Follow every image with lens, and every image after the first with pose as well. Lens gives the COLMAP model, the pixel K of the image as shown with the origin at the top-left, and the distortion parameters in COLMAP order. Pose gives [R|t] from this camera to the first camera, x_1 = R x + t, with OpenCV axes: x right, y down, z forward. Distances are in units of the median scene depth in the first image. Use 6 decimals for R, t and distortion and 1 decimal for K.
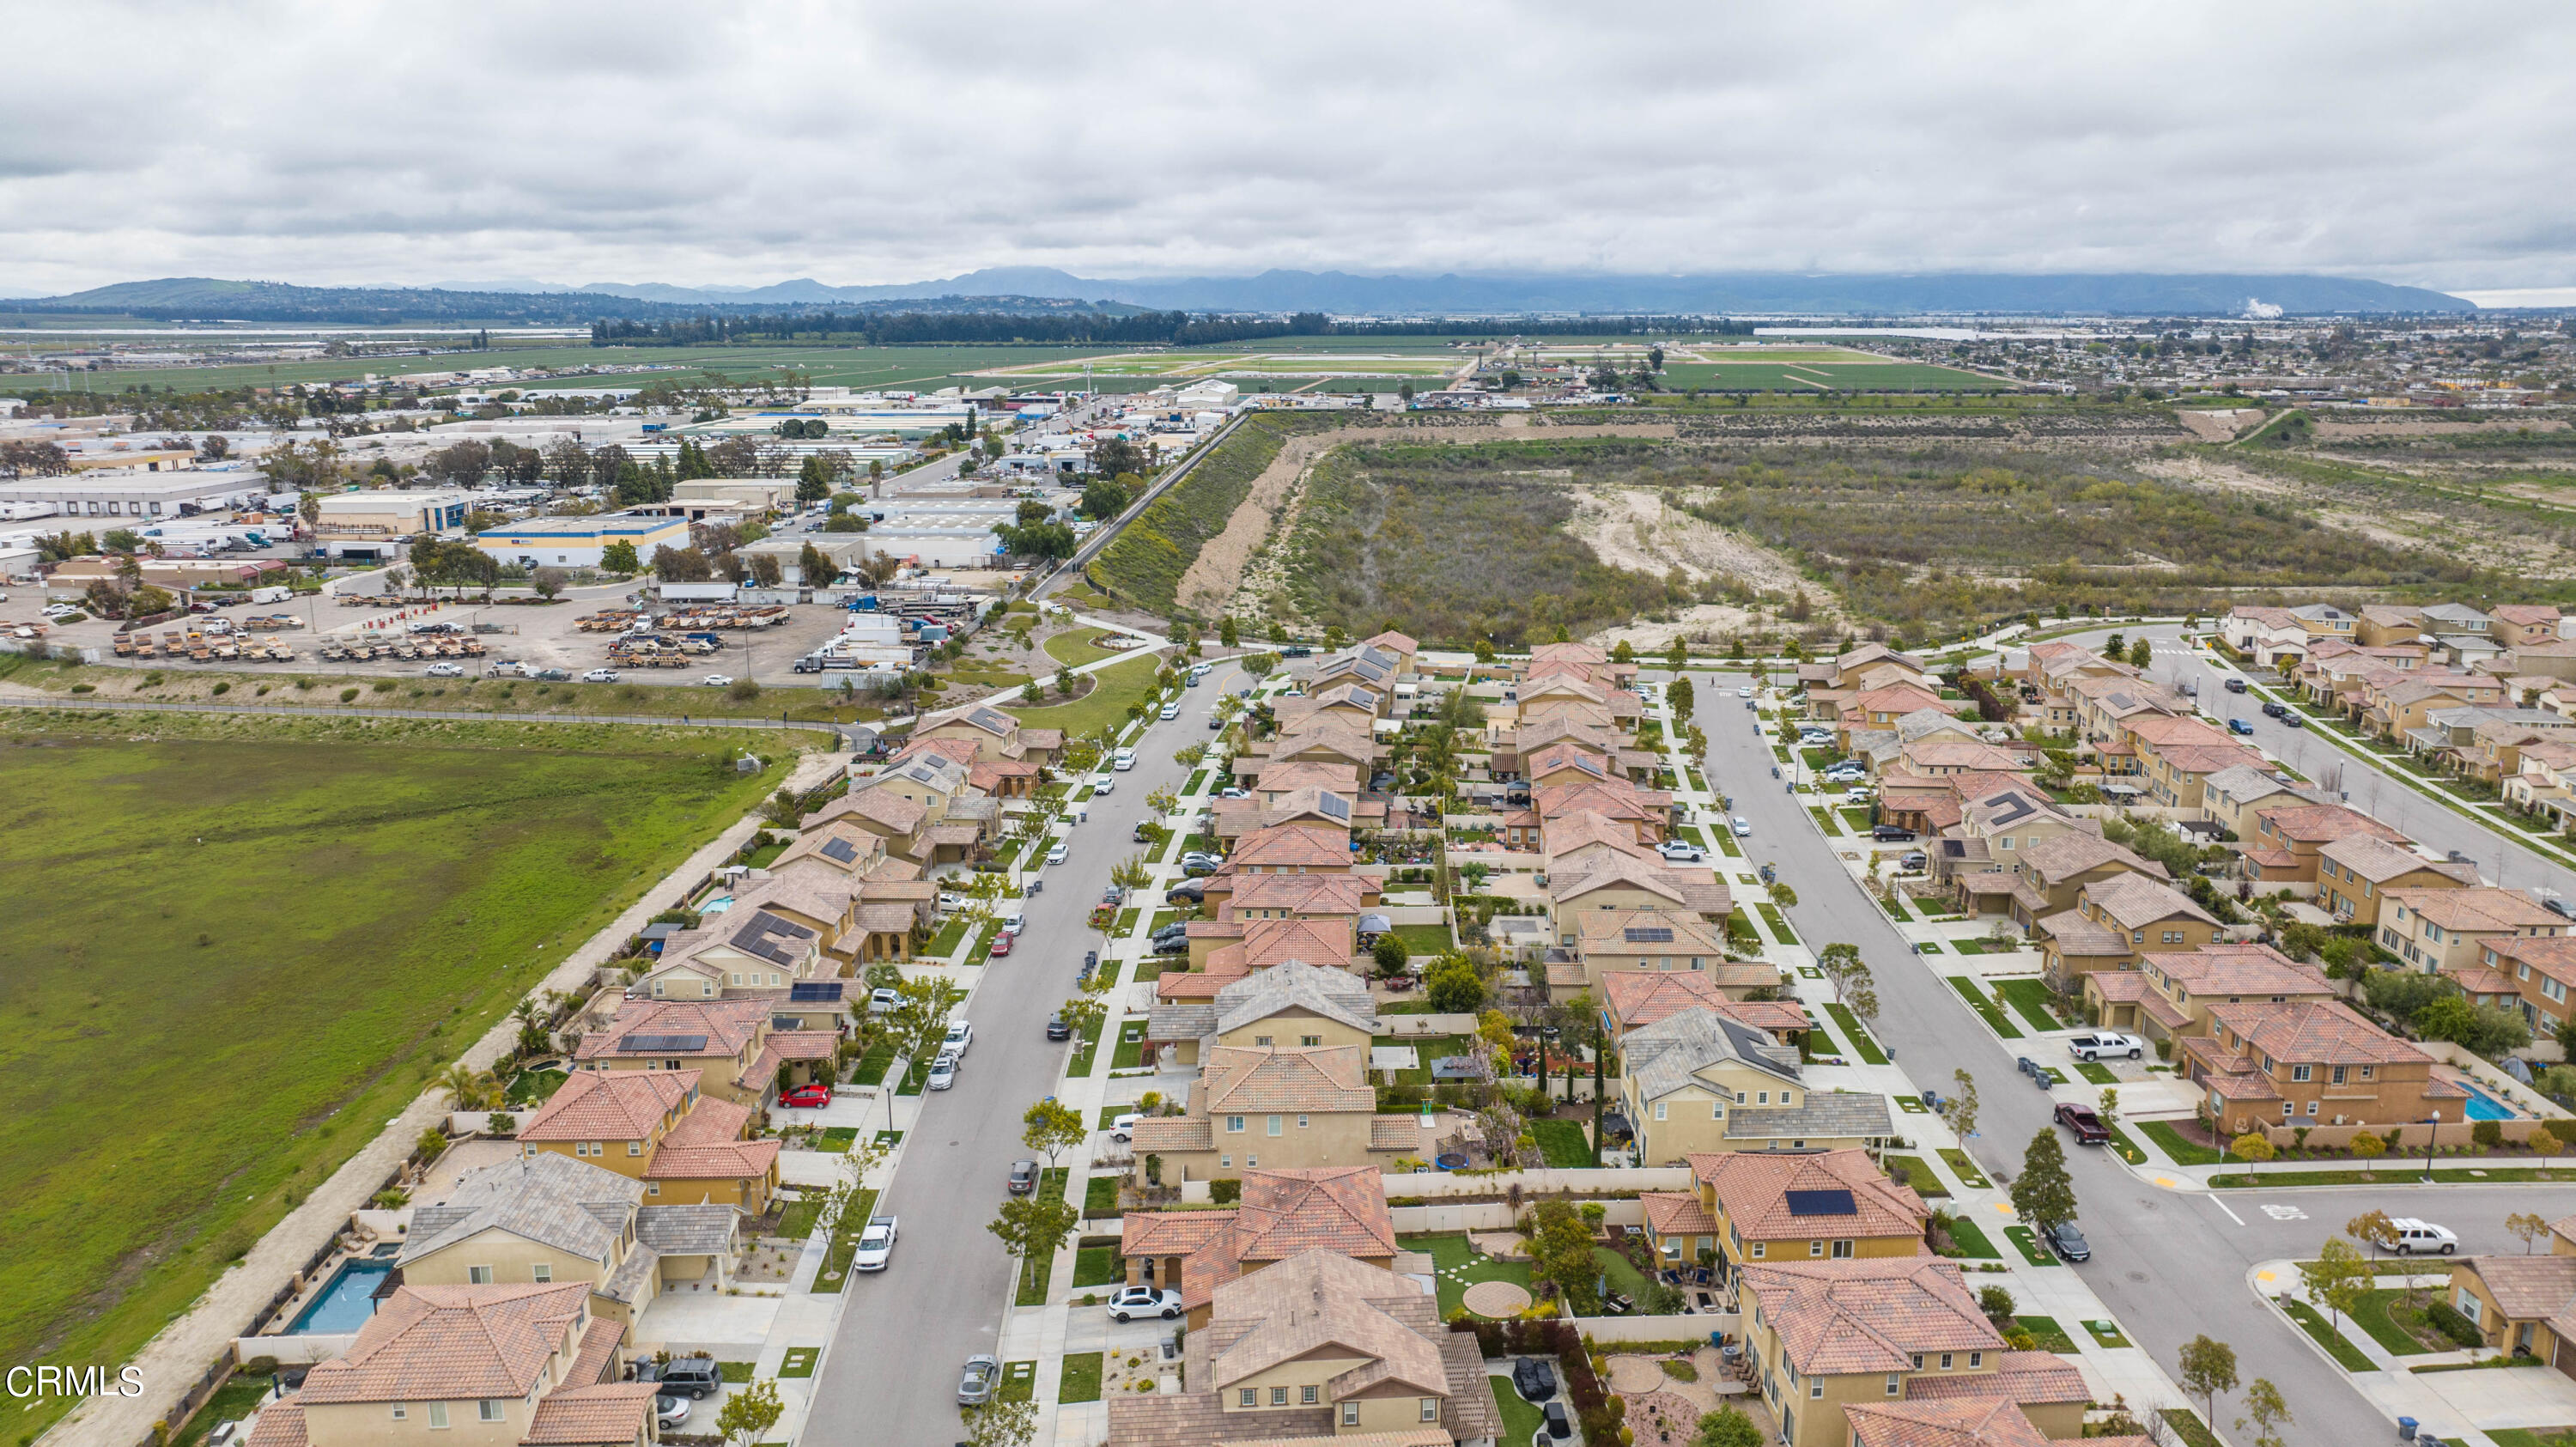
lens RADIAL K [[1814.2, 0, 1293.9], [0, 1814.2, 716.5], [0, 0, 1]] dist [-0.018138, 0.002731]
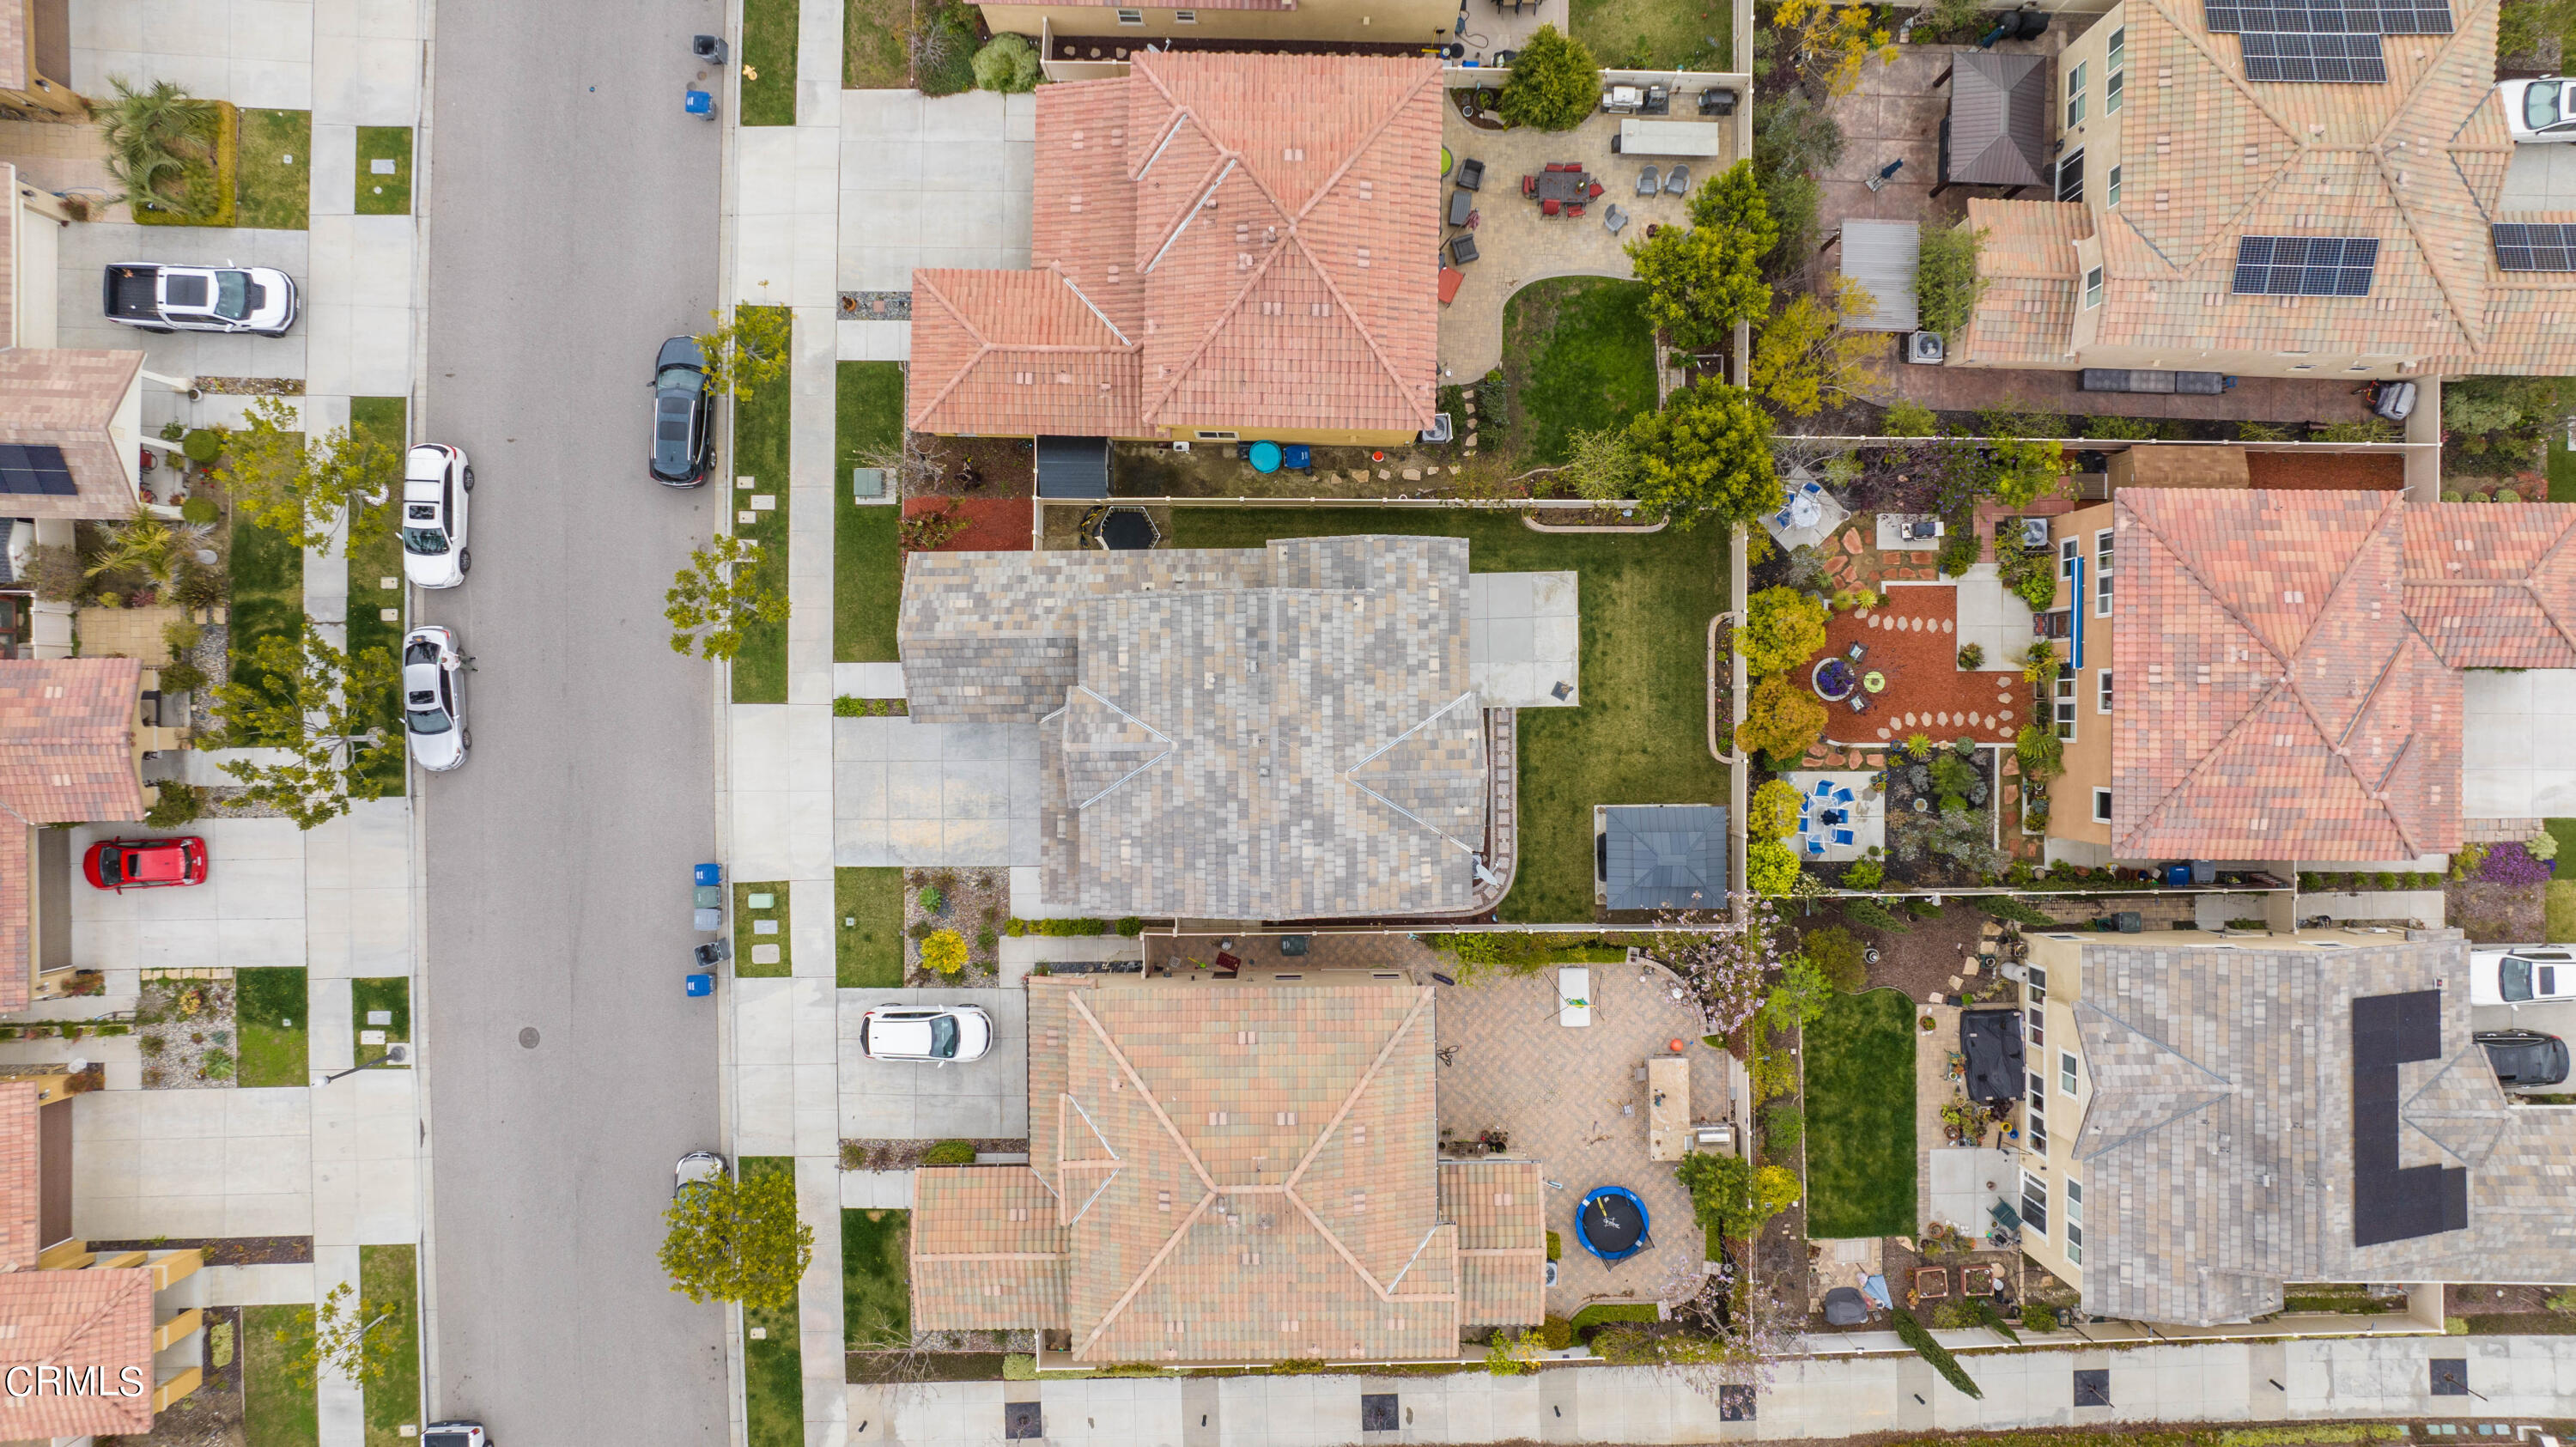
lens RADIAL K [[1814.2, 0, 1293.9], [0, 1814.2, 716.5], [0, 0, 1]] dist [-0.018138, 0.002731]
pose [[0.999977, 0.006643, 0.001515, 0.002296], [-0.002935, 0.219334, 0.975645, -0.144731], [0.006149, -0.975627, 0.219349, 0.623807]]
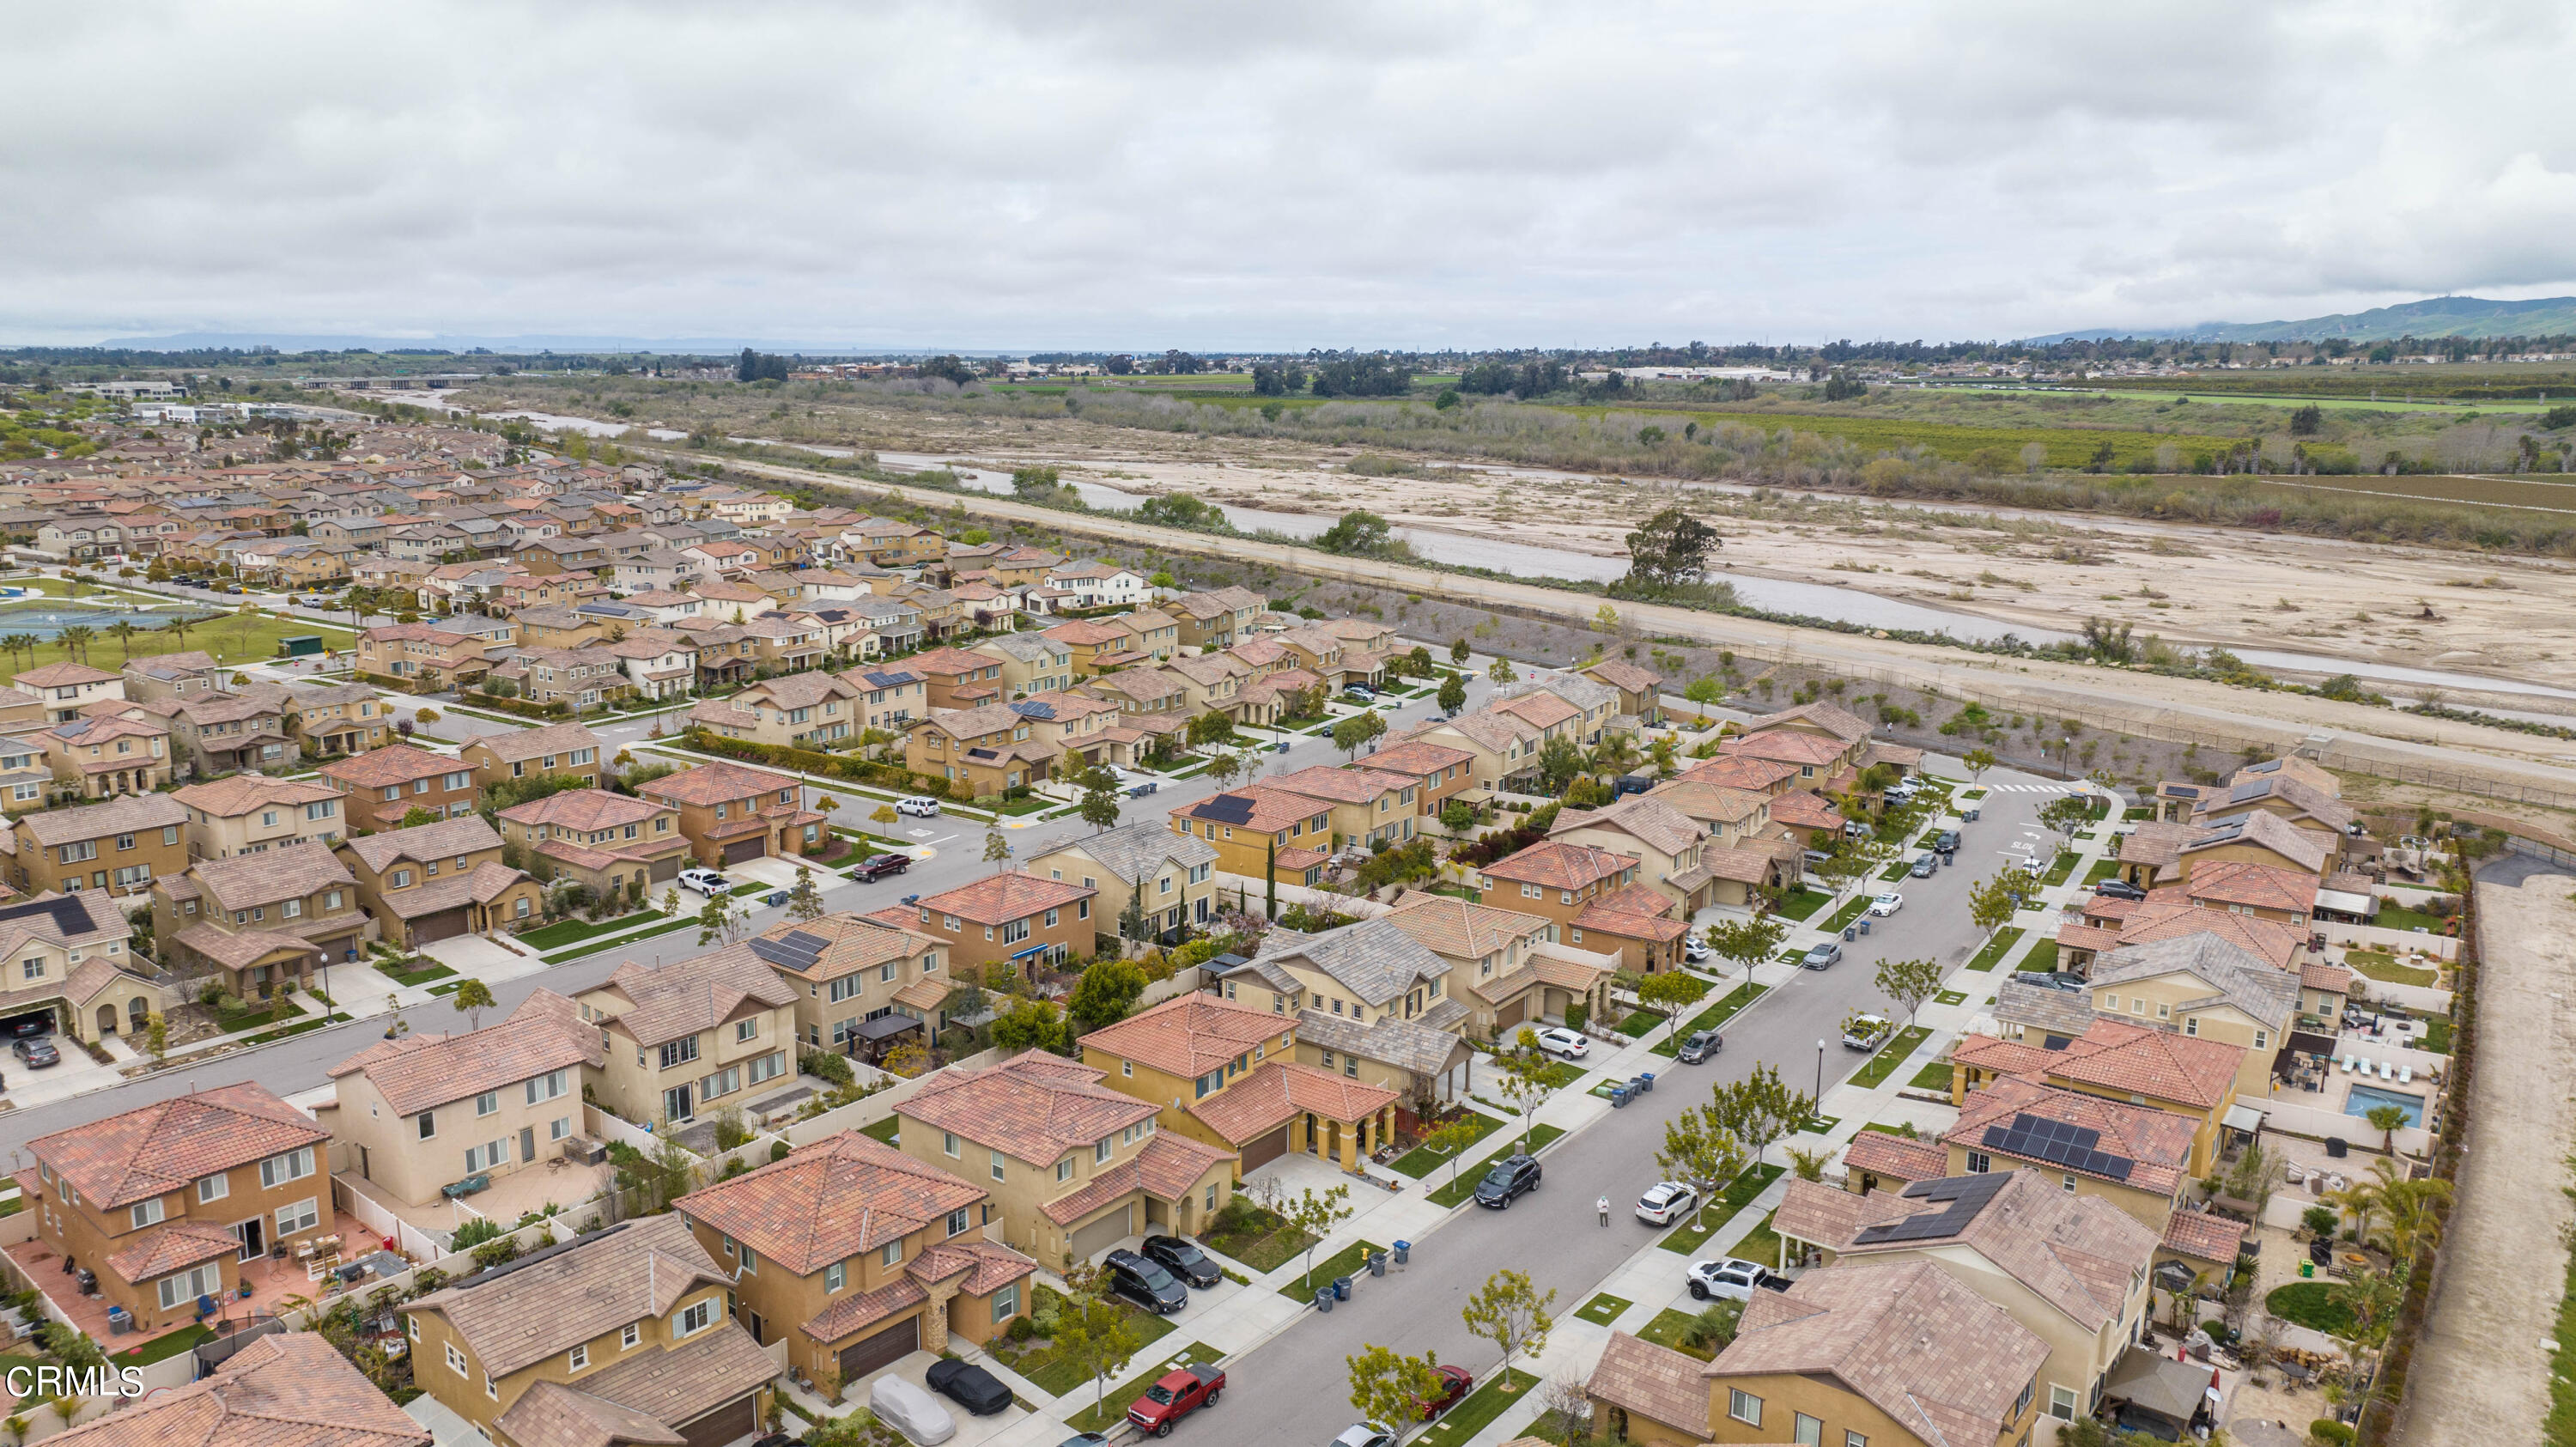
lens RADIAL K [[1847.5, 0, 1292.1], [0, 1847.5, 717.3], [0, 0, 1]] dist [-0.017147, 0.000368]
pose [[-0.796438, -0.120606, 0.592572, -0.330634], [0.130977, 0.922246, 0.363741, -0.184523], [-0.590366, 0.367310, -0.718715, 1.084025]]
